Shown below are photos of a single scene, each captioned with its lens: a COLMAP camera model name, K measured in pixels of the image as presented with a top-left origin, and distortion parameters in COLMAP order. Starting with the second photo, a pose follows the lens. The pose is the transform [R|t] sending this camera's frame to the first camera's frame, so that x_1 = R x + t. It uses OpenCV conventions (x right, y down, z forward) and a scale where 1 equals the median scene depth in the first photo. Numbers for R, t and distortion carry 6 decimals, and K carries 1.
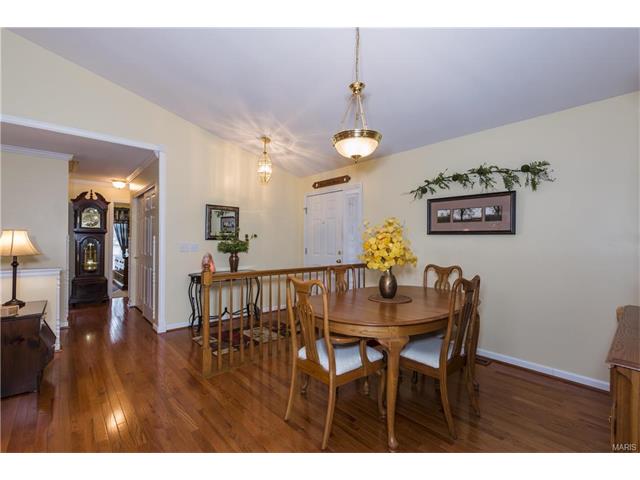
lens RADIAL K [[289.7, 0, 316.0], [0, 289.7, 240.0], [0, 0, 1]] dist [0.005004, -0.000379]
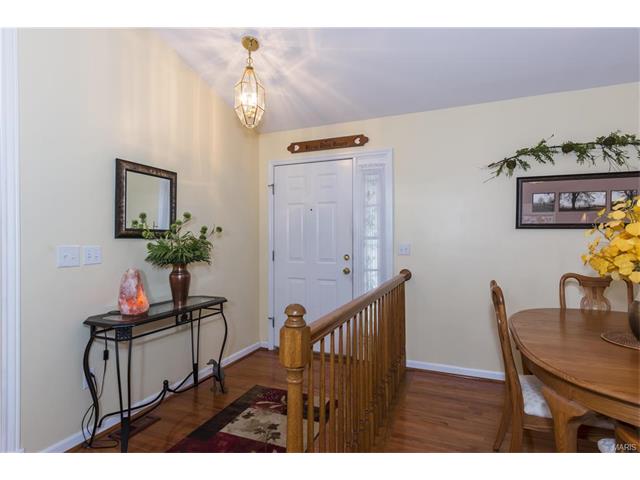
lens RADIAL K [[346.9, 0, 307.4], [0, 346.9, 241.1], [0, 0, 1]] dist [0.002792, -0.000750]
pose [[0.900828, -0.009347, 0.434075, -0.422201], [0.004571, 0.999917, 0.012045, -0.001513], [-0.434152, -0.008866, 0.900796, 0.473366]]
